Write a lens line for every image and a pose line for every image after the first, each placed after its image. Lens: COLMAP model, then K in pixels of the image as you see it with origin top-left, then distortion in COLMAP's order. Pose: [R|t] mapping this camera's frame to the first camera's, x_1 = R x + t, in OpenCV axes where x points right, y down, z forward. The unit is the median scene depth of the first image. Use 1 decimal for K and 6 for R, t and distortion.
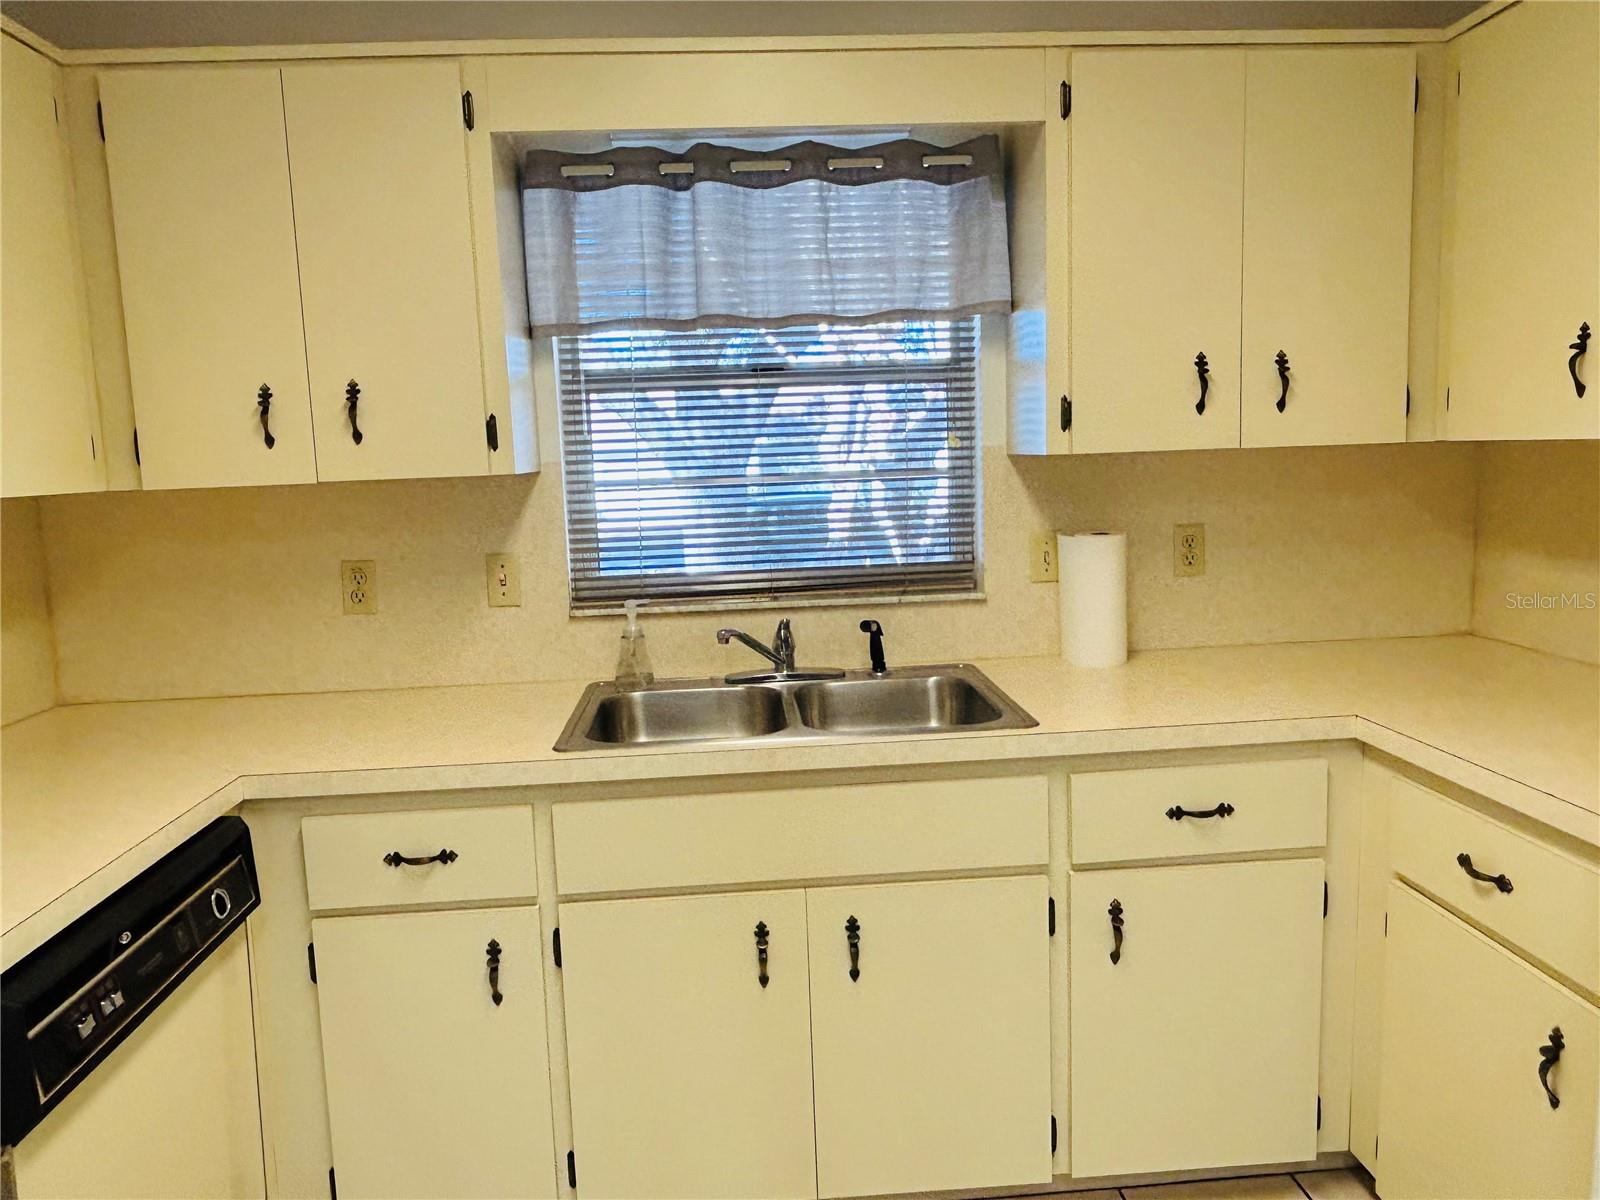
lens RADIAL K [[1127.0, 0, 793.1], [0, 1127.0, 594.9], [0, 0, 1]] dist [0.007397, -0.026482]
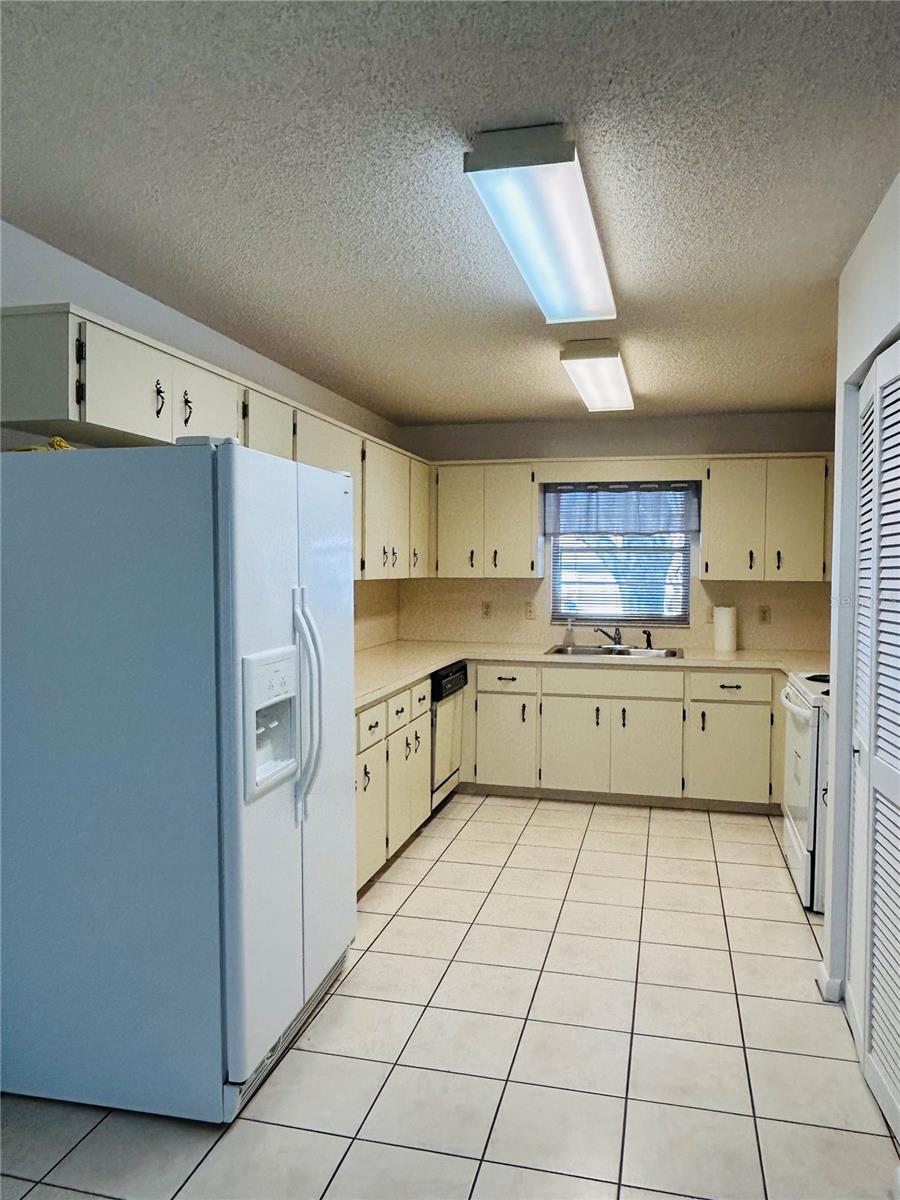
lens RADIAL K [[845.3, 0, 475.3], [0, 845.3, 594.7], [0, 0, 1]] dist [0.007397, -0.026482]
pose [[0.957566, 0.052924, -0.283313, 0.307853], [-0.078881, 0.993588, -0.081002, 0.170156], [0.277209, 0.099912, 0.955601, -1.533452]]
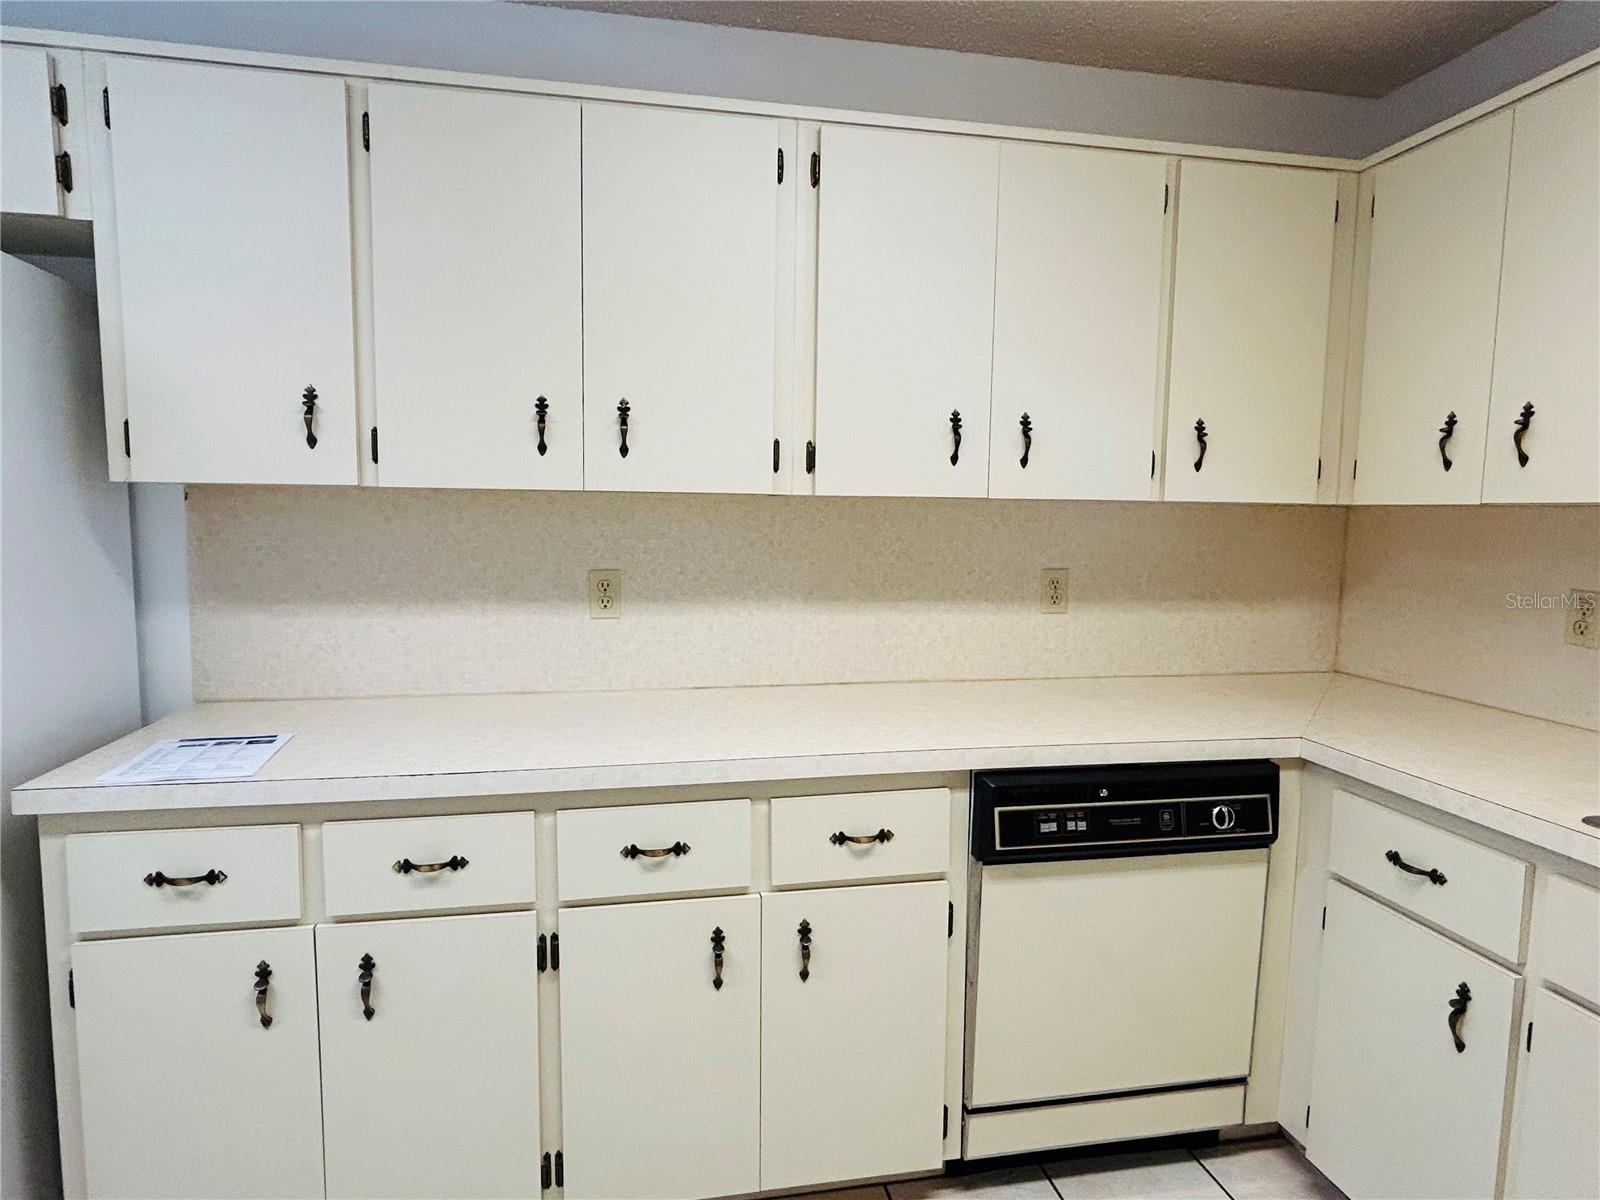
lens RADIAL K [[919.0, 0, 800.9], [0, 919.0, 596.4], [0, 0, 1]] dist [-0.005383, -0.001090]
pose [[0.121783, 0.131686, -0.983782, 0.344291], [-0.146520, 0.982686, 0.113401, -0.018734], [0.981683, 0.130334, 0.138969, 0.270304]]
